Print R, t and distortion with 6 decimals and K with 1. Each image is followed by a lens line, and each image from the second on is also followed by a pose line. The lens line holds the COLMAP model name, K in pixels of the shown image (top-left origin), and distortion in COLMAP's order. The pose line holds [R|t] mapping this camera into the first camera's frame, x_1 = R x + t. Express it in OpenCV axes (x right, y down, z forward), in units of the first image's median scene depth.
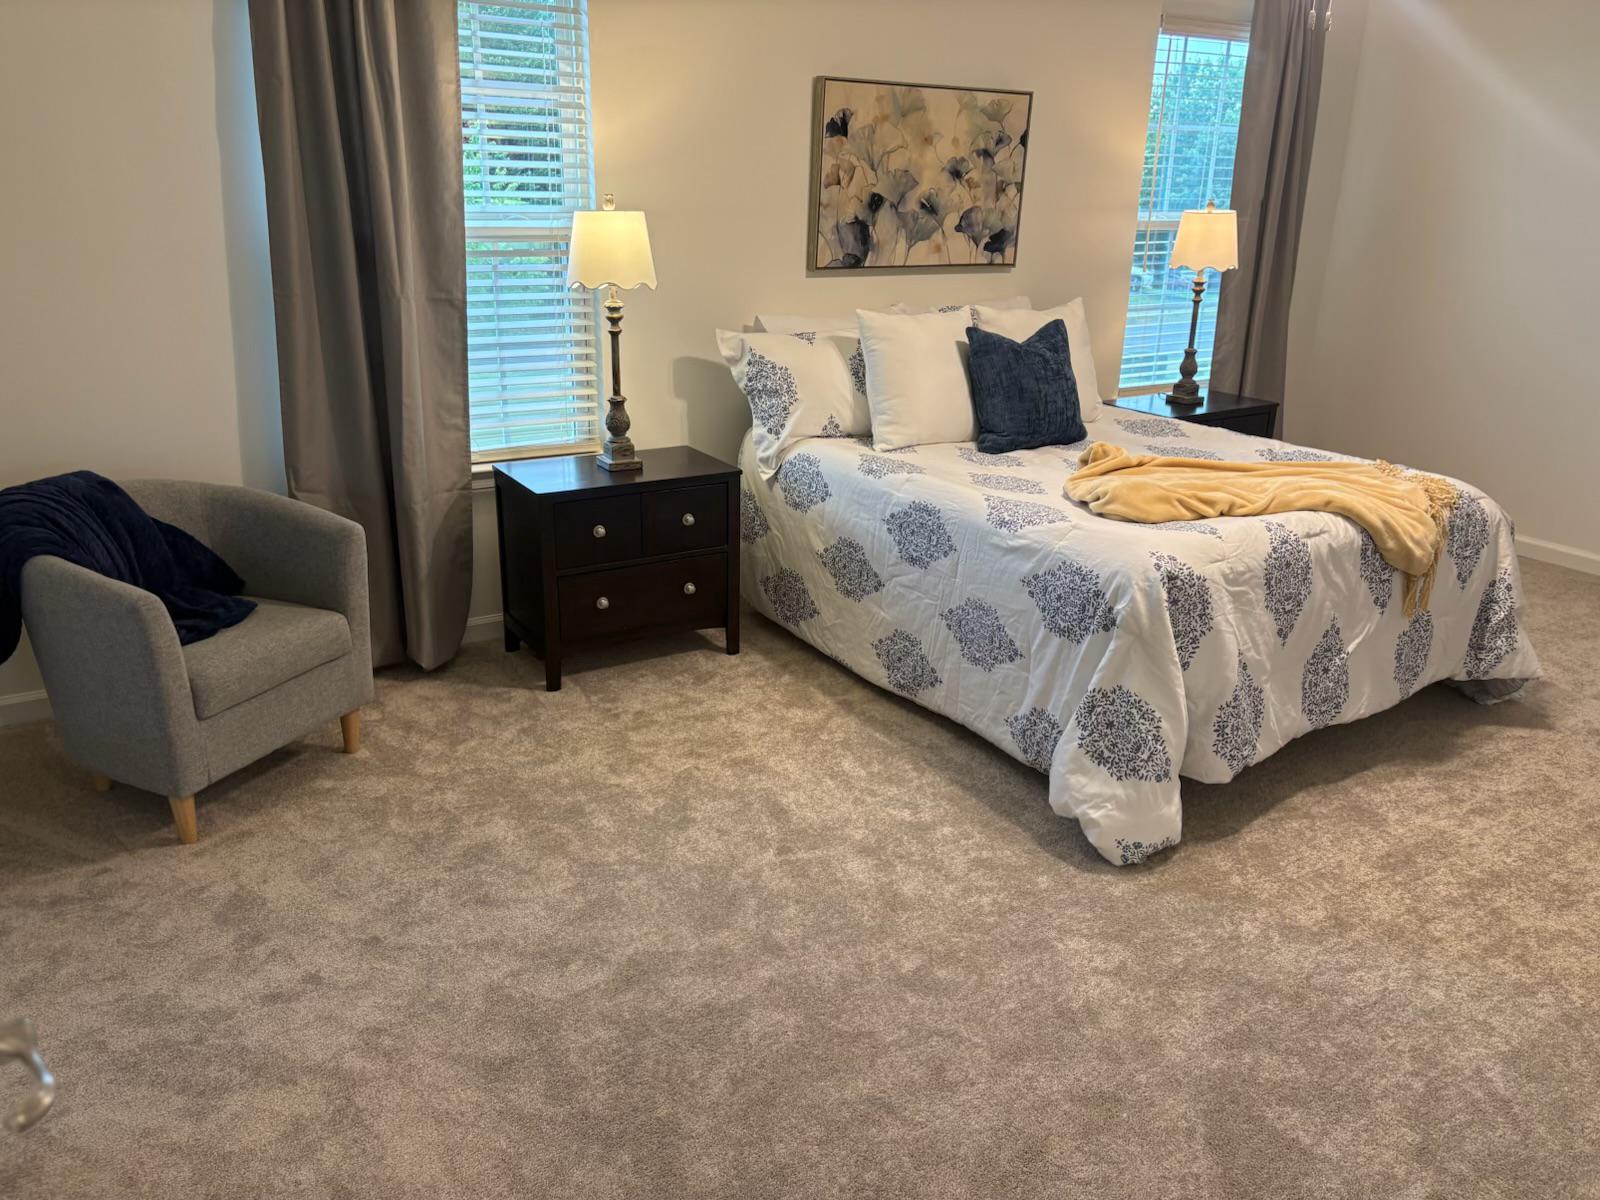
lens RADIAL K [[1217.7, 0, 807.3], [0, 1217.7, 591.3], [0, 0, 1]] dist [0.043074, -0.065098]
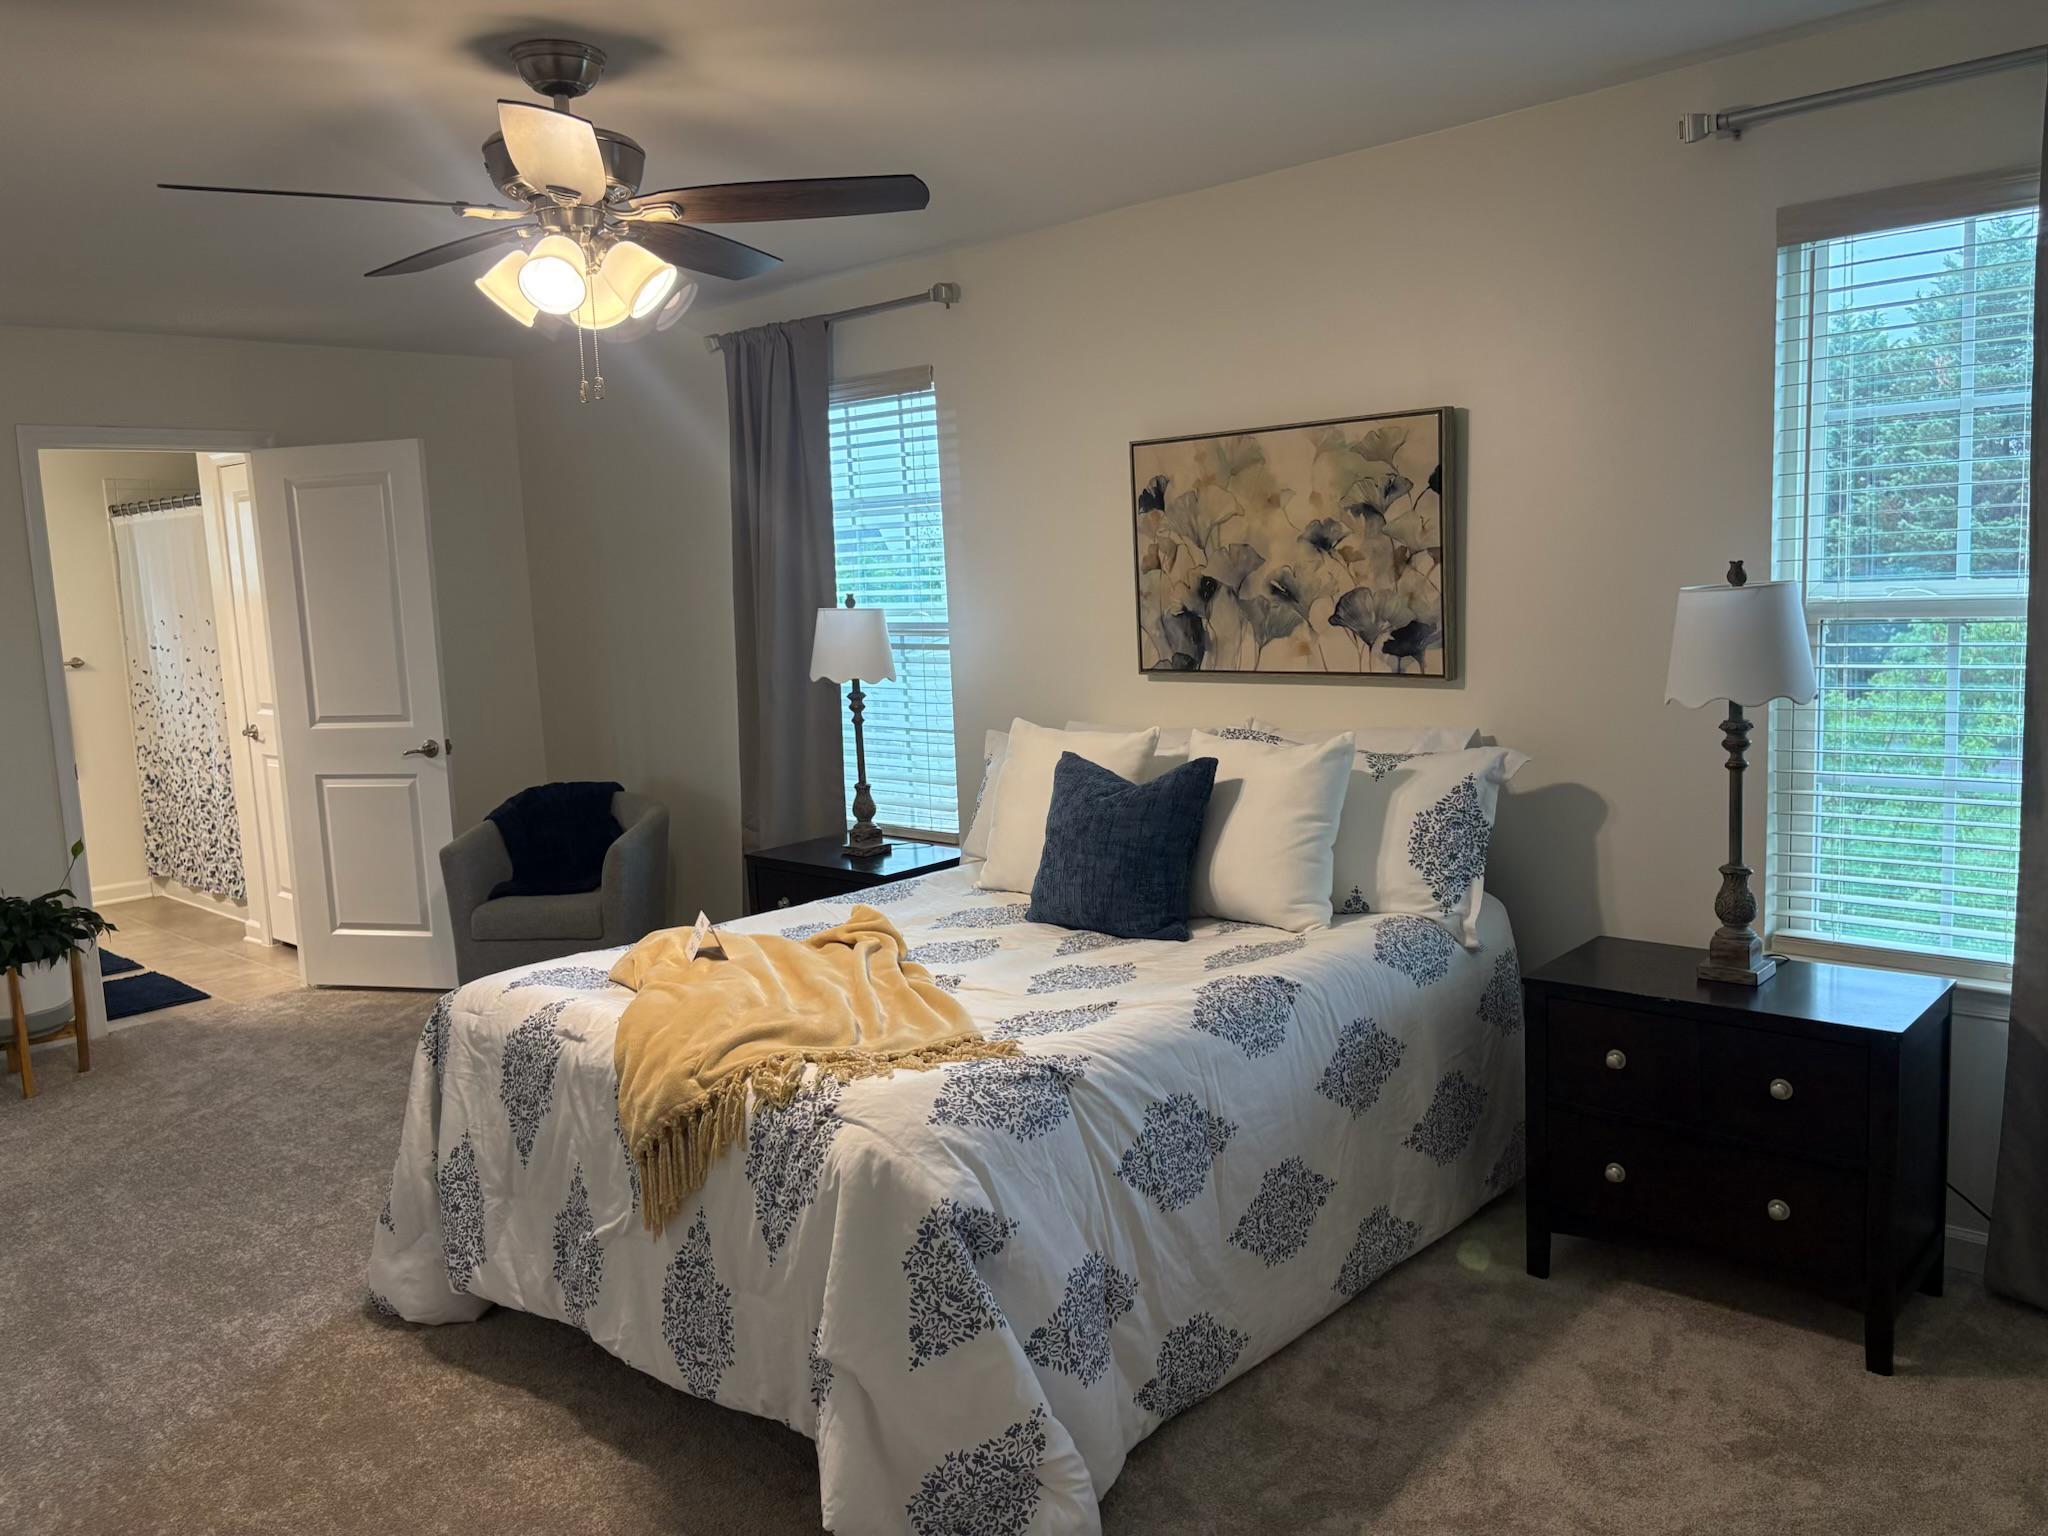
lens RADIAL K [[1558.7, 0, 1033.1], [0, 1558.7, 770.3], [0, 0, 1]] dist [0.043074, -0.065098]
pose [[0.246989, 0.089585, -0.964868, 0.937377], [-0.264640, 0.964101, 0.021771, -0.200040], [0.932181, 0.249966, 0.261831, 0.667595]]
